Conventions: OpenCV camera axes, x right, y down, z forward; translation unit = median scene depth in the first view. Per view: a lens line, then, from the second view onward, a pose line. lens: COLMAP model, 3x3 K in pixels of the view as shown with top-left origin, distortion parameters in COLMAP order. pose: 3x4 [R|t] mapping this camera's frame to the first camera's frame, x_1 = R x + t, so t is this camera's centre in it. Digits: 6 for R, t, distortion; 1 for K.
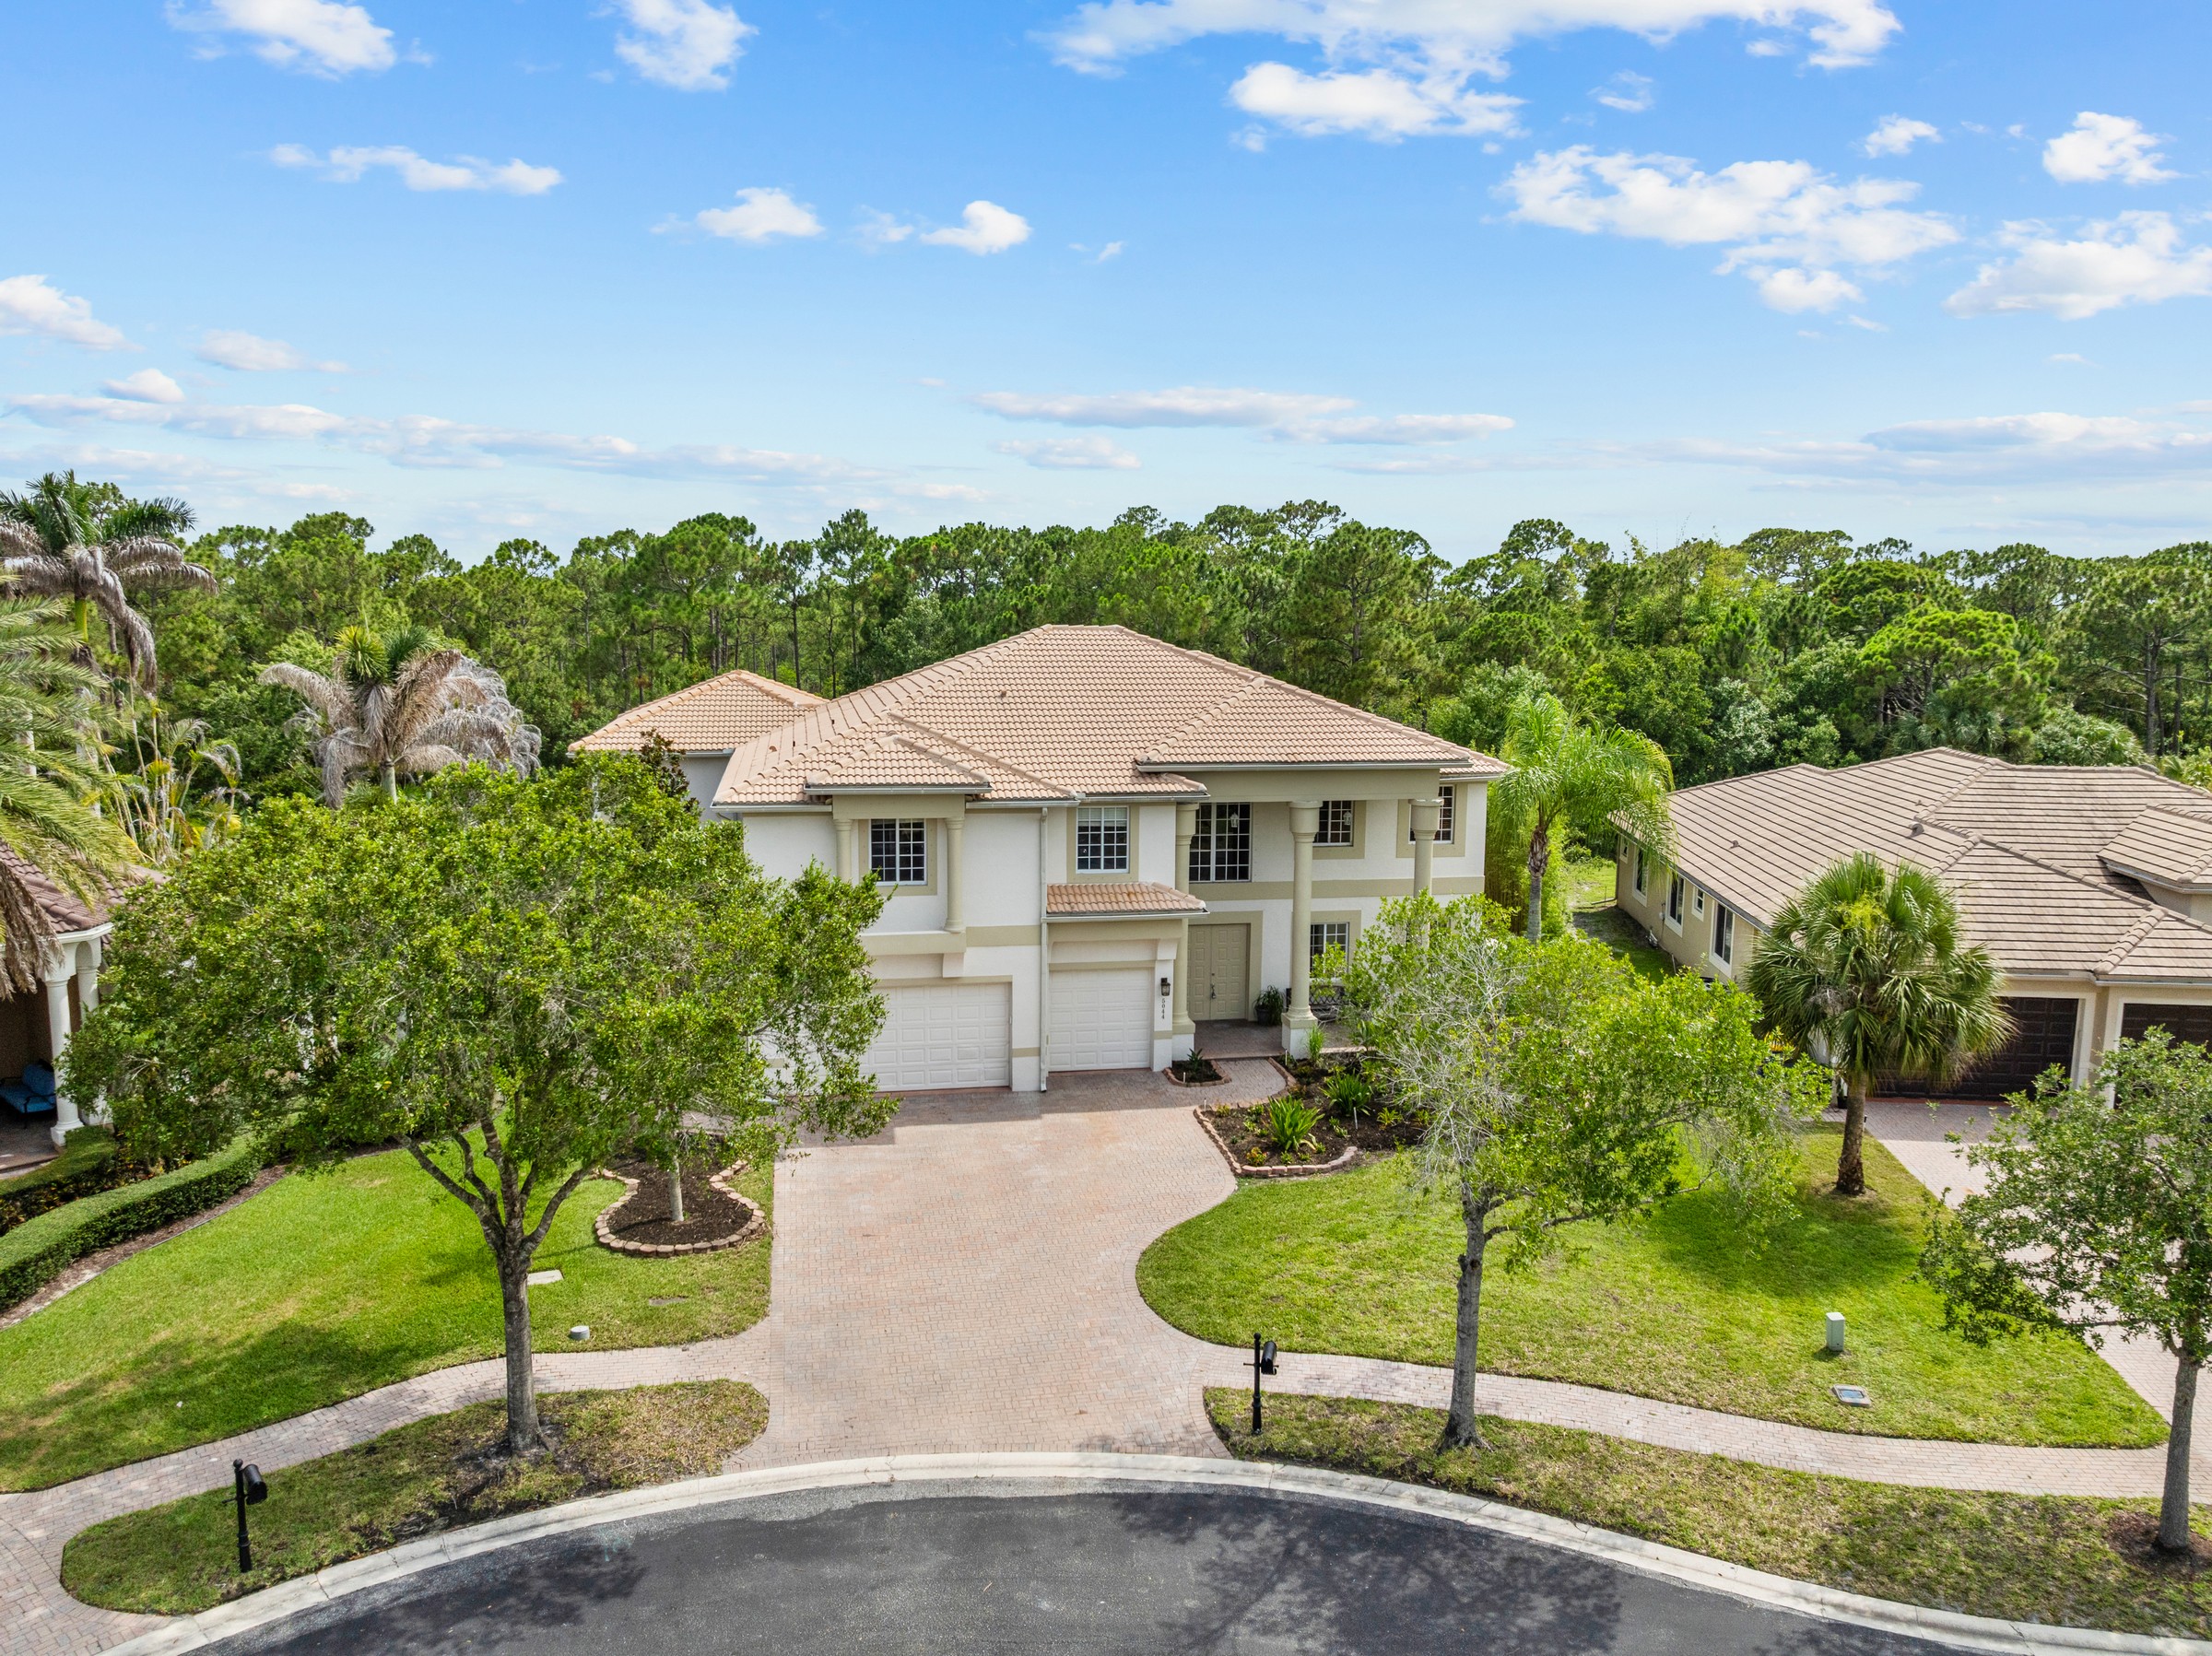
lens RADIAL K [[1544.3, 0, 1108.2], [0, 1544.3, 811.3], [0, 0, 1]] dist [-0.066324, 0.023757]
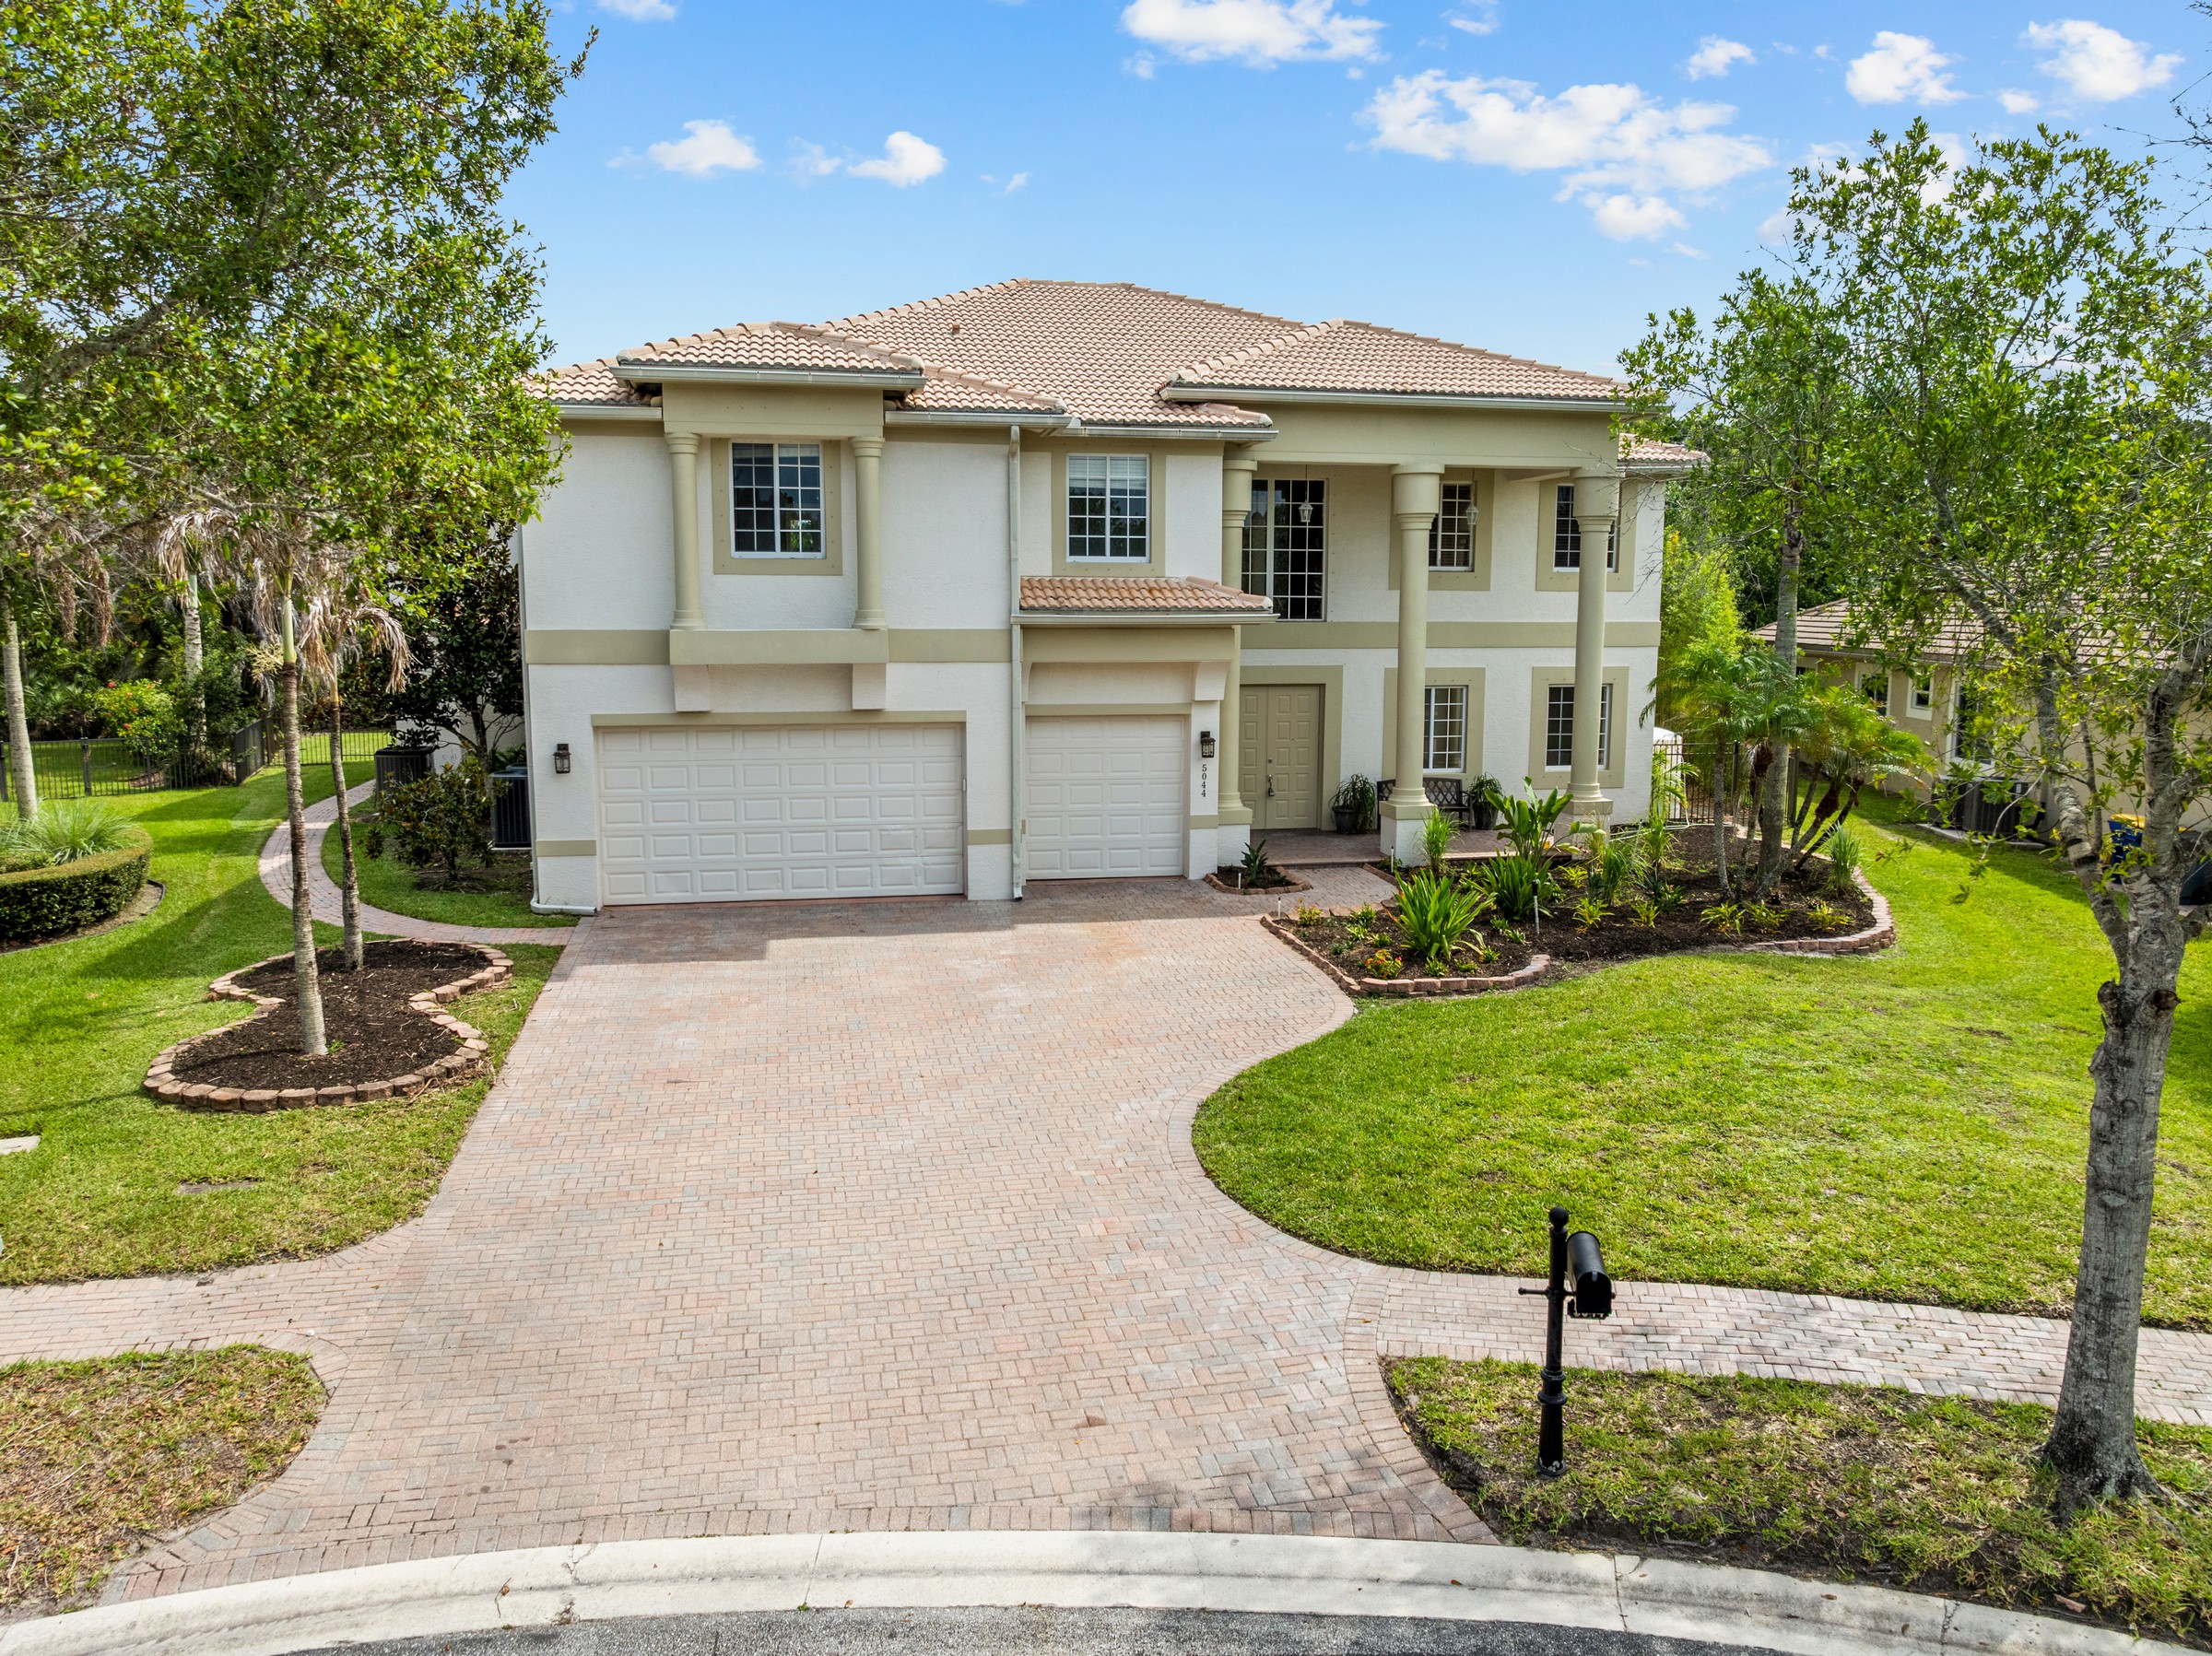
lens RADIAL K [[1544.3, 0, 1105.9], [0, 1544.3, 834.4], [0, 0, 1]] dist [-0.066324, 0.023757]
pose [[0.999956, -0.007972, 0.004870, -0.010075], [0.007869, 0.999750, 0.020907, 0.160722], [-0.005035, -0.020867, 0.999770, 0.419788]]
